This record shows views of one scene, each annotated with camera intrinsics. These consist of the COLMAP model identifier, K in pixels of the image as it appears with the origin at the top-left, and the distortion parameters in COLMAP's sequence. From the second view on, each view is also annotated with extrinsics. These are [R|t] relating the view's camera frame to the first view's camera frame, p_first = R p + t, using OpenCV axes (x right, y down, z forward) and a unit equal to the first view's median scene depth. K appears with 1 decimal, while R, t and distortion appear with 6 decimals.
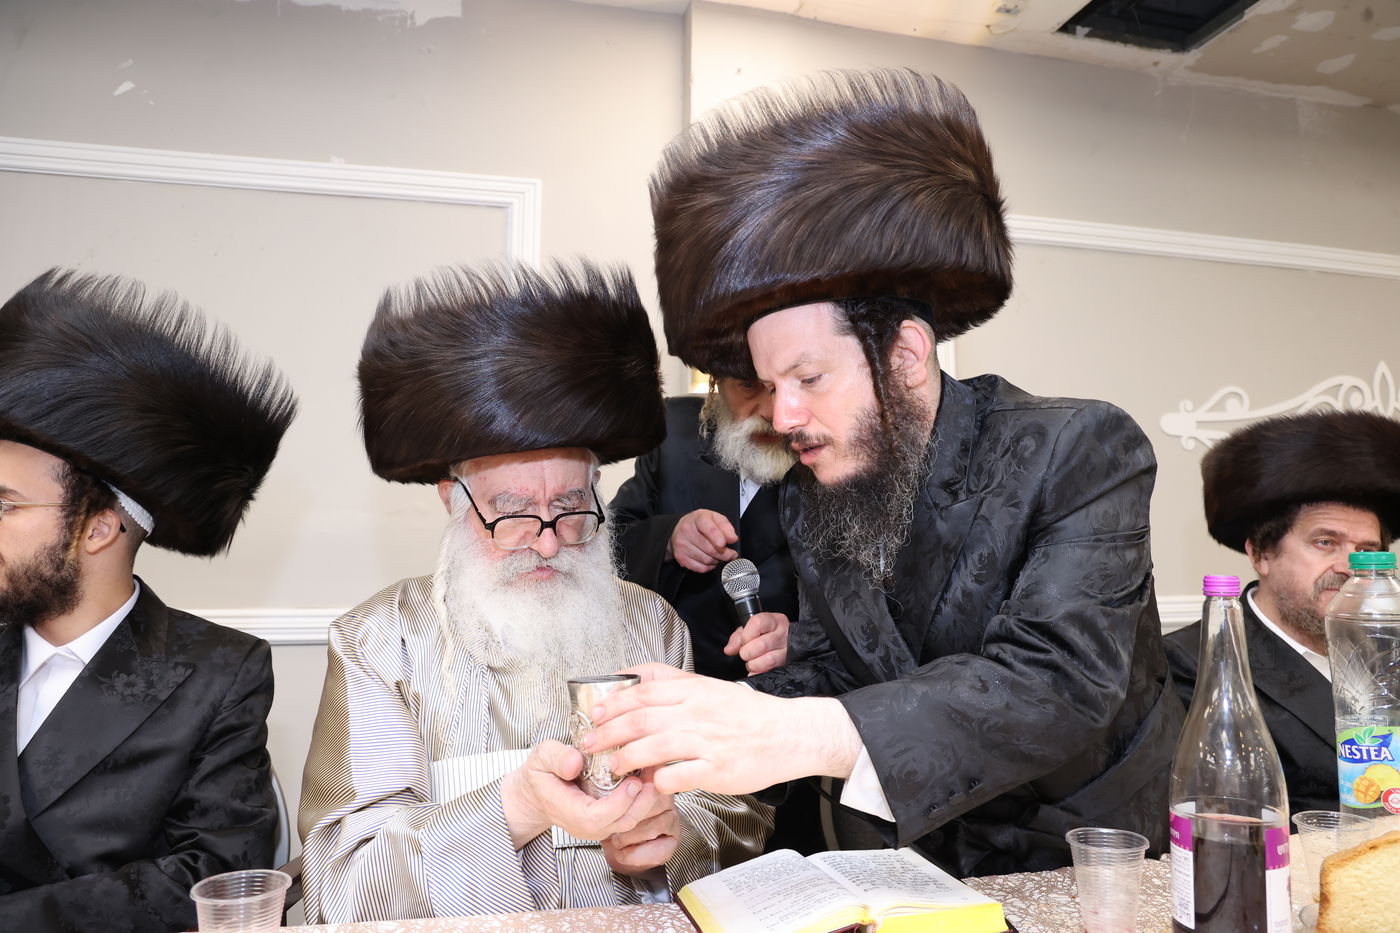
lens RADIAL K [[989.6, 0, 690.9], [0, 989.6, 451.3], [0, 0, 1]] dist [-0.006512, 0.026481]
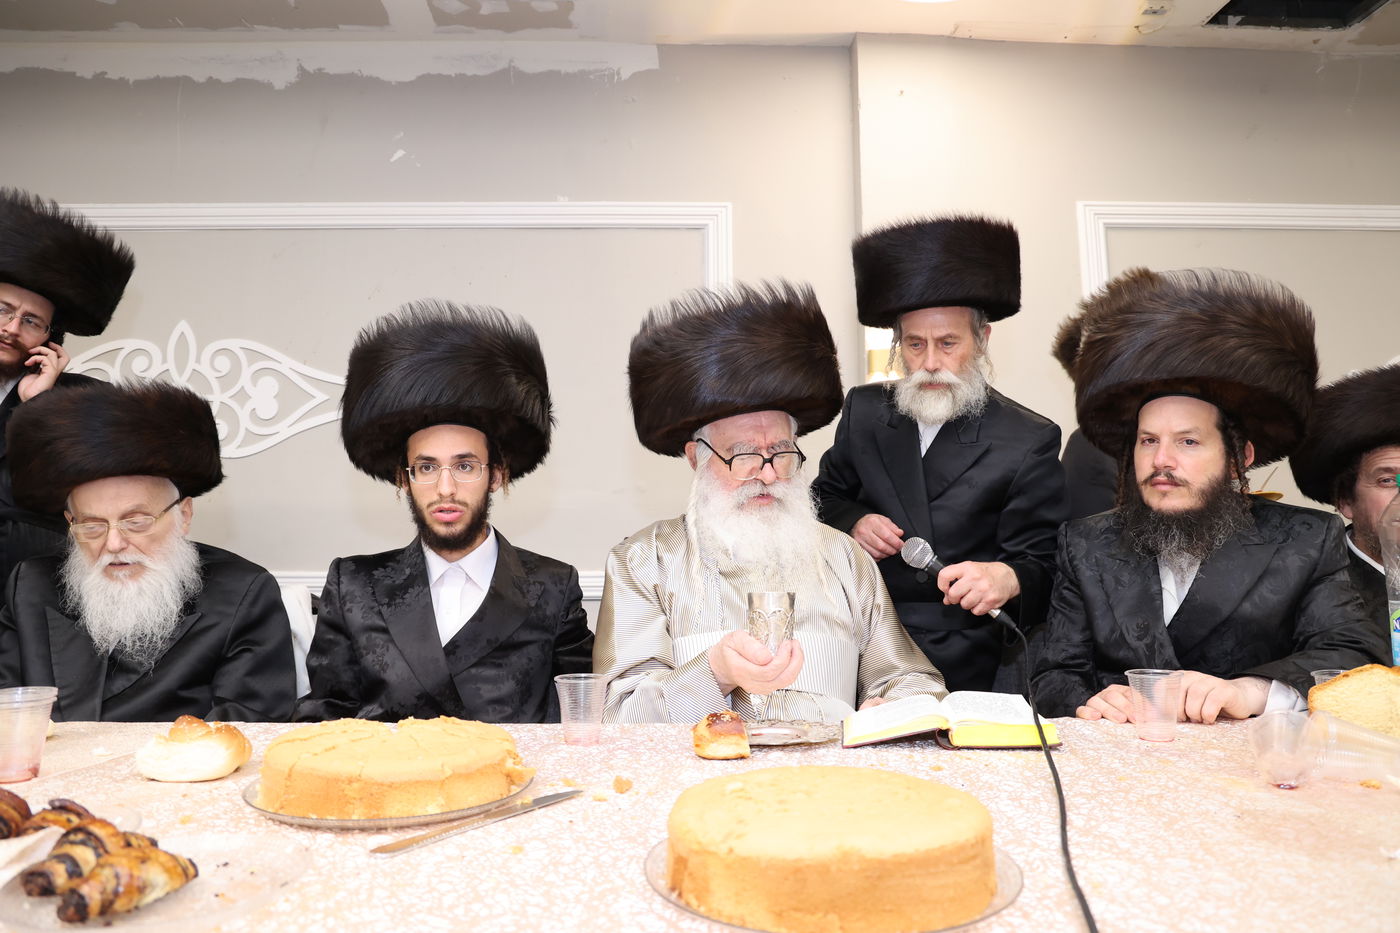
lens RADIAL K [[989.6, 0, 692.4], [0, 989.6, 457.2], [0, 0, 1]] dist [-0.006512, 0.026481]
pose [[0.983831, -0.030650, -0.176456, 0.000375], [0.031398, 0.999506, 0.001452, 0.023672], [0.176325, -0.006969, 0.984307, -0.166015]]
